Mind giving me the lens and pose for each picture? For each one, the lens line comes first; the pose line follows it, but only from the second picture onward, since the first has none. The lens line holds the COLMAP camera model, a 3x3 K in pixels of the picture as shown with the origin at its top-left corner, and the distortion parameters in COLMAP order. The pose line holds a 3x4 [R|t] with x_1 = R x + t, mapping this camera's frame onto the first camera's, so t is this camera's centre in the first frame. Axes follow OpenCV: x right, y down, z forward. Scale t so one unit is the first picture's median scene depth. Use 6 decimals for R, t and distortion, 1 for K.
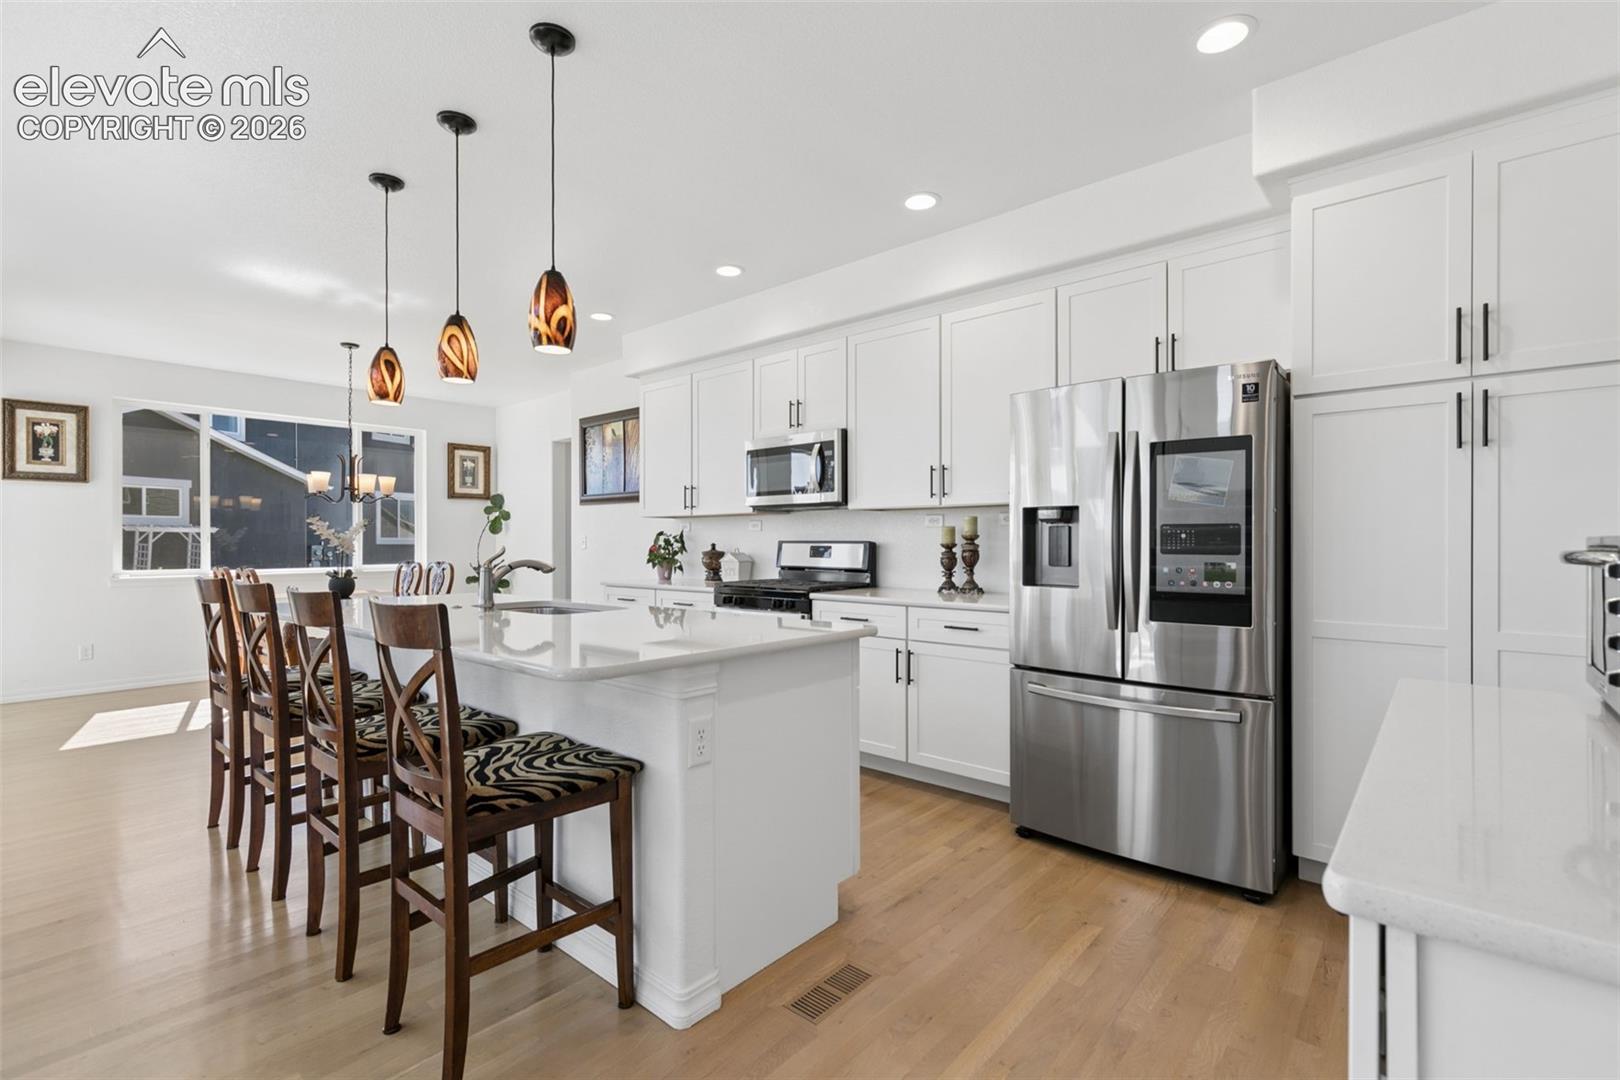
lens RADIAL K [[737.8, 0, 813.5], [0, 737.8, 540.8], [0, 0, 1]] dist [0.000064, -0.000368]
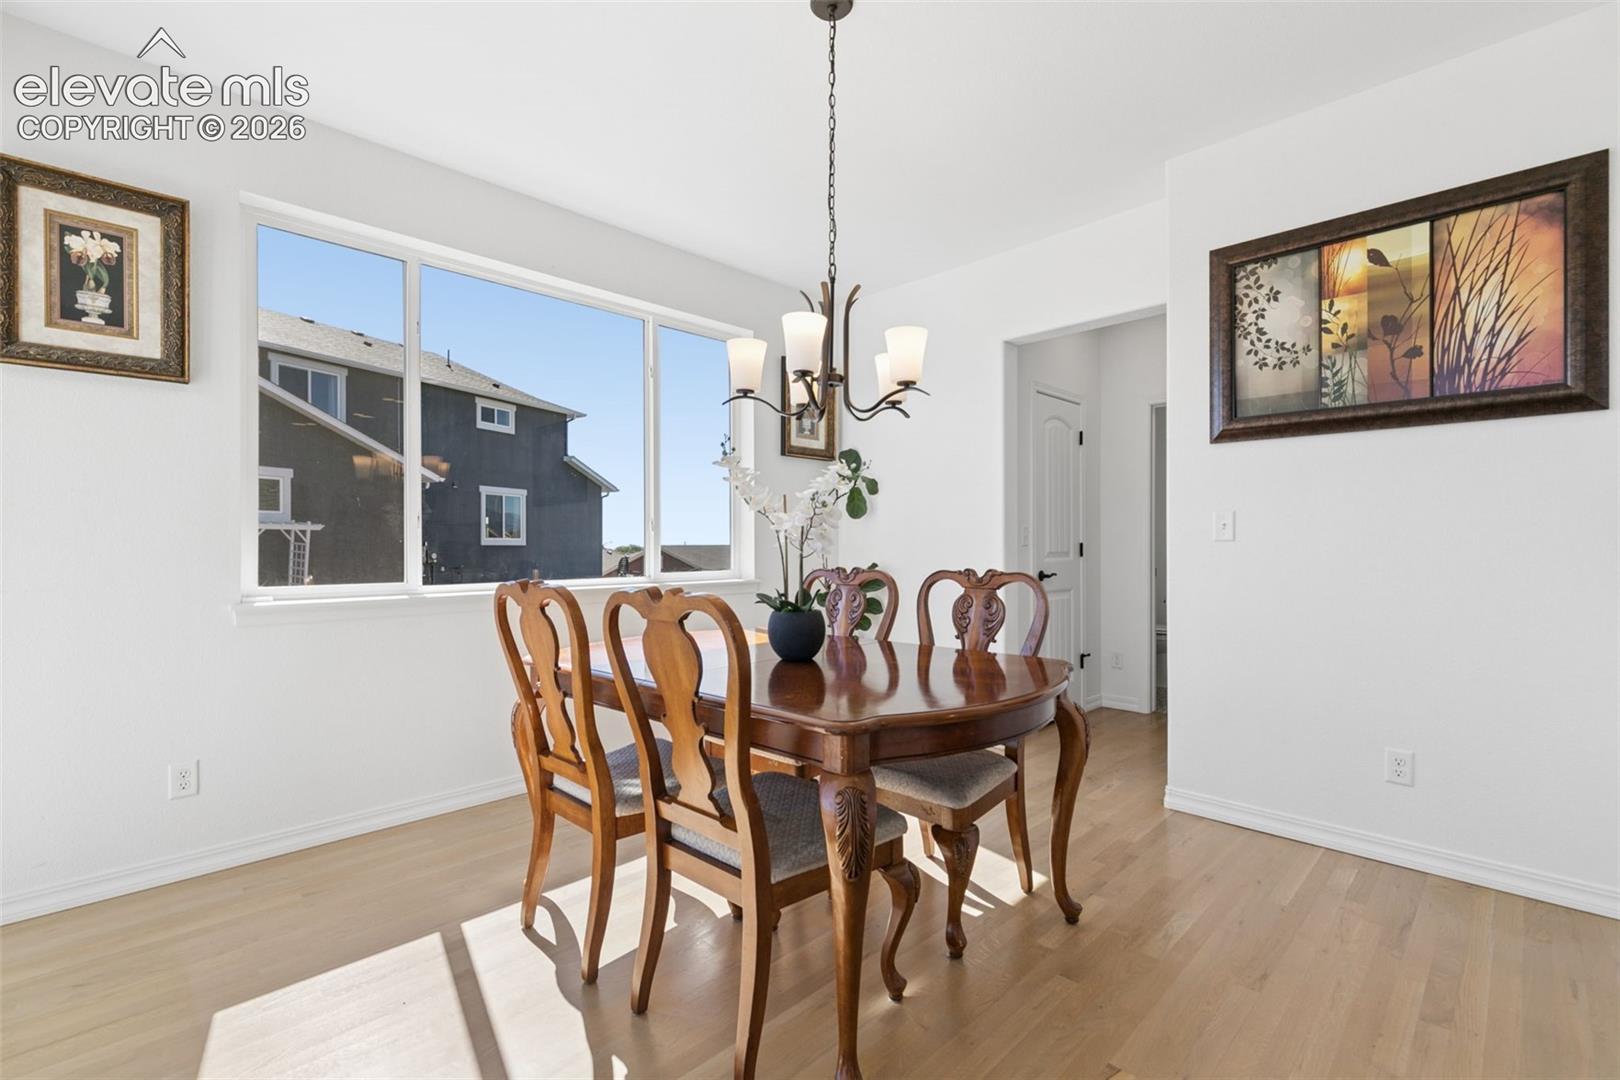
lens RADIAL K [[737.8, 0, 806.9], [0, 737.8, 543.9], [0, 0, 1]] dist [0.000064, -0.000368]
pose [[0.997559, -0.000604, -0.069822, -0.601315], [0.000624, 1.000000, 0.000265, 0.014608], [0.069822, -0.000308, 0.997559, 0.604095]]
